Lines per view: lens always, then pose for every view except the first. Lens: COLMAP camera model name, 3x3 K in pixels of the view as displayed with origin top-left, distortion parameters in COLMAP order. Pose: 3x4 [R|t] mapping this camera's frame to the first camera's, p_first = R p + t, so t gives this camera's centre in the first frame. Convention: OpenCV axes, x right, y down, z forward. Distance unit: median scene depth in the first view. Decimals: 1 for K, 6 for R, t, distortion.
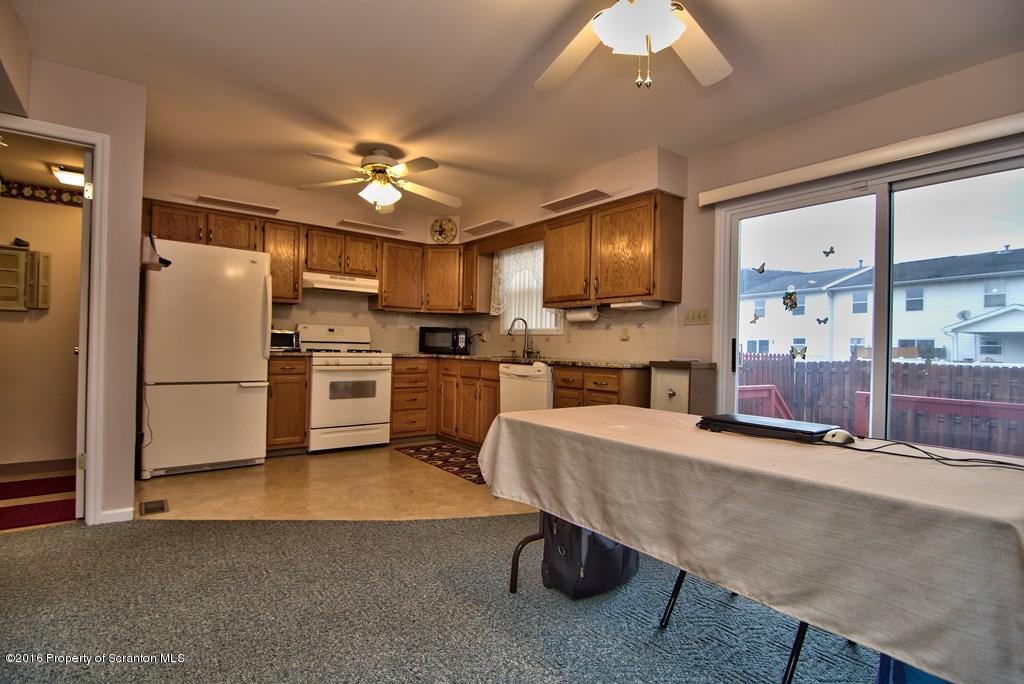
lens RADIAL K [[493.3, 0, 517.7], [0, 493.3, 343.0], [0, 0, 1]] dist [-0.017494, -0.000004]
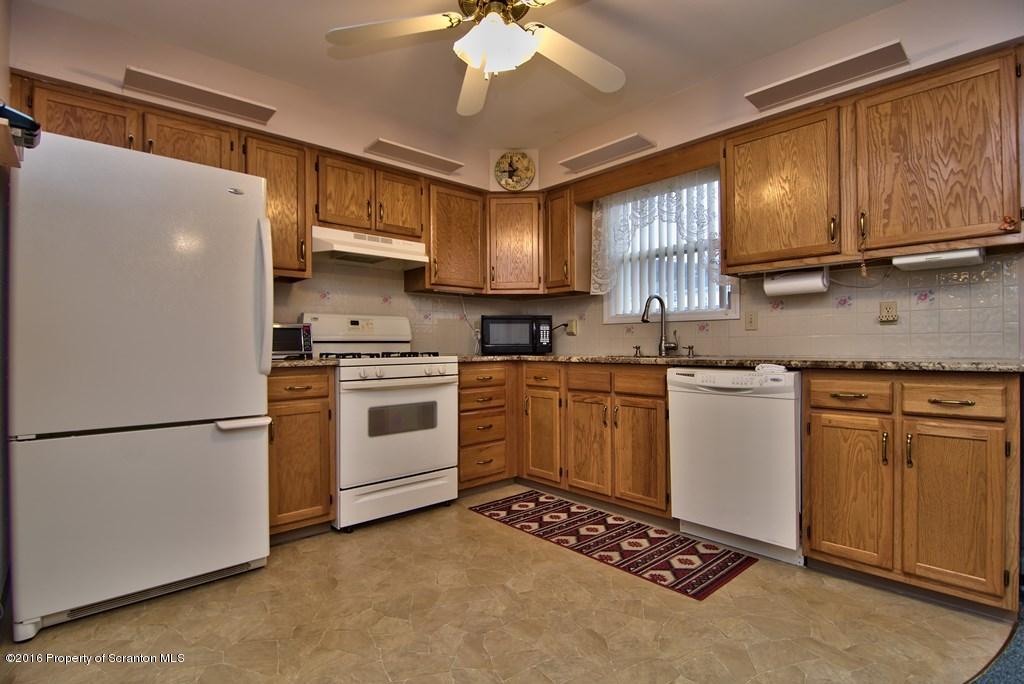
lens RADIAL K [[493.9, 0, 512.0], [0, 493.9, 342.0], [0, 0, 1]] dist [-0.019500, -0.000601]
pose [[0.997113, -0.028657, 0.070315, -0.232874], [0.028509, 0.999589, 0.003111, 0.002835], [-0.070375, -0.001097, 0.997520, 0.370878]]
